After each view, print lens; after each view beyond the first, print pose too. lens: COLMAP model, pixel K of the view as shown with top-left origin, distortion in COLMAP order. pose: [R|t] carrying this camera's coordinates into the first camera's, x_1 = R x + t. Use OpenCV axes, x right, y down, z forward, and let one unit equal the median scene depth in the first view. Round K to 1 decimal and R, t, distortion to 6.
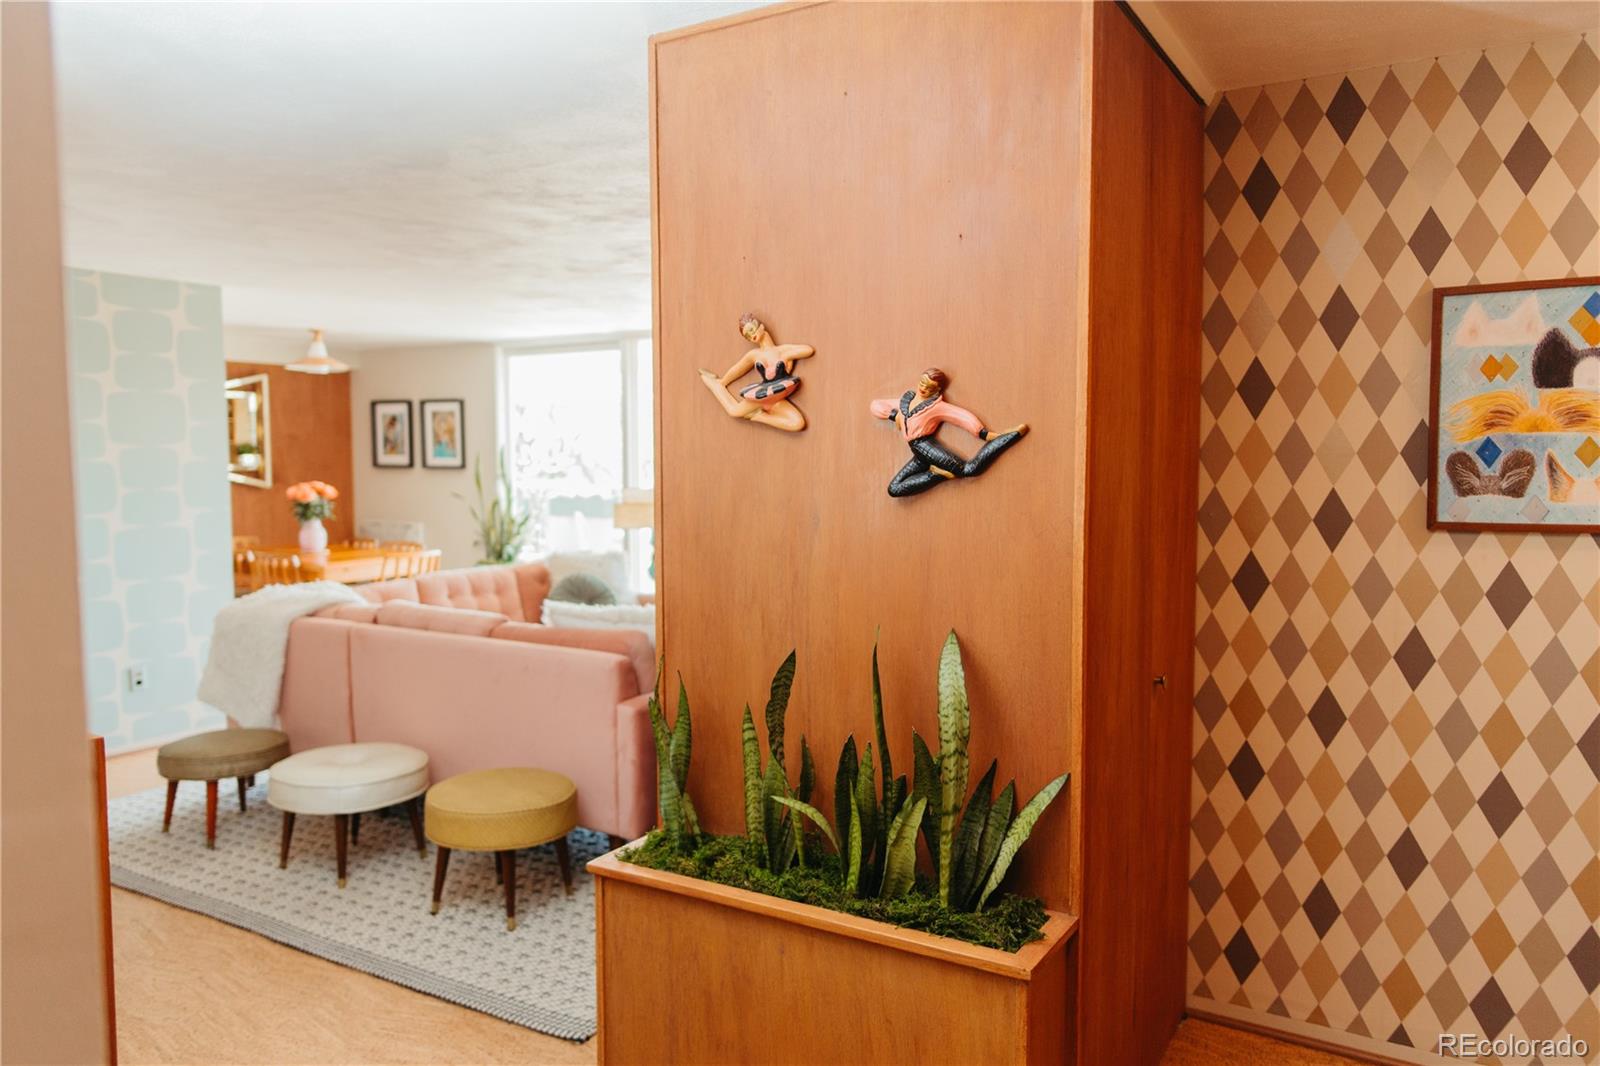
lens RADIAL K [[1139.3, 0, 800.0], [0, 1139.3, 533.0], [0, 0, 1]] dist [0.005407, -0.002592]
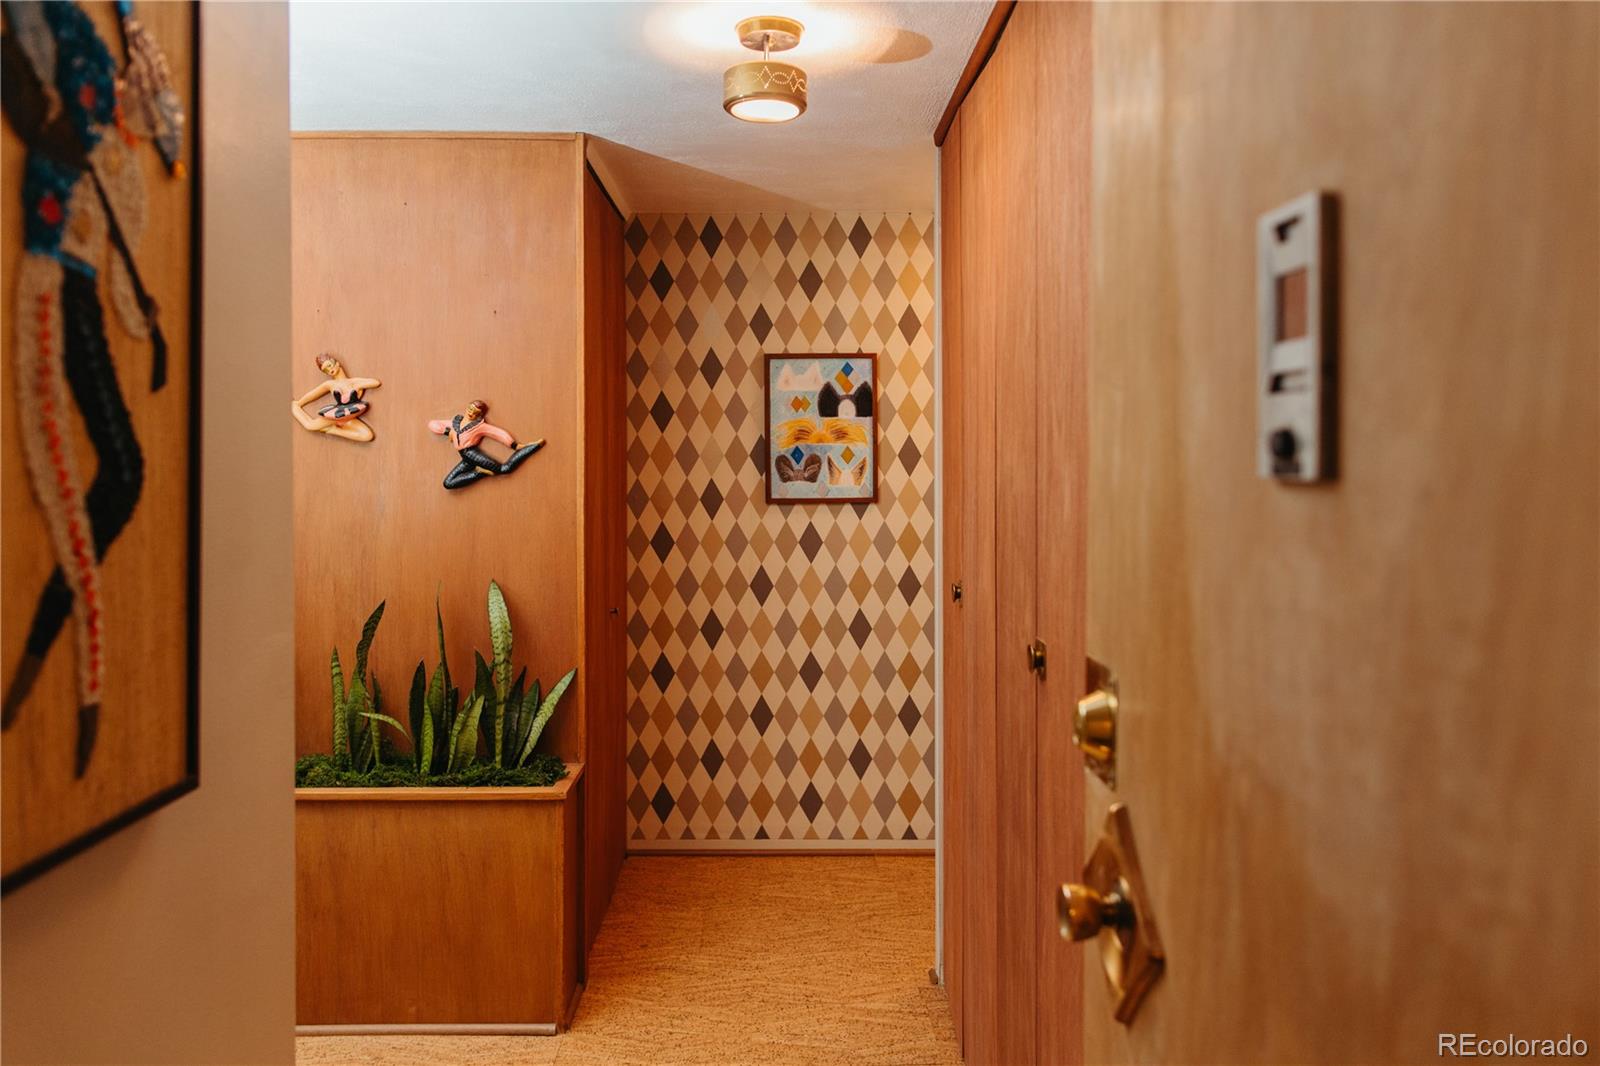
lens RADIAL K [[1096.0, 0, 796.8], [0, 1096.0, 448.6], [0, 0, 1]] dist [-0.001351, -0.000502]
pose [[0.846402, 0.000124, 0.532545, -0.239655], [0.036671, 0.997613, -0.058516, 0.012151], [-0.531281, 0.069057, 0.844376, -0.335347]]
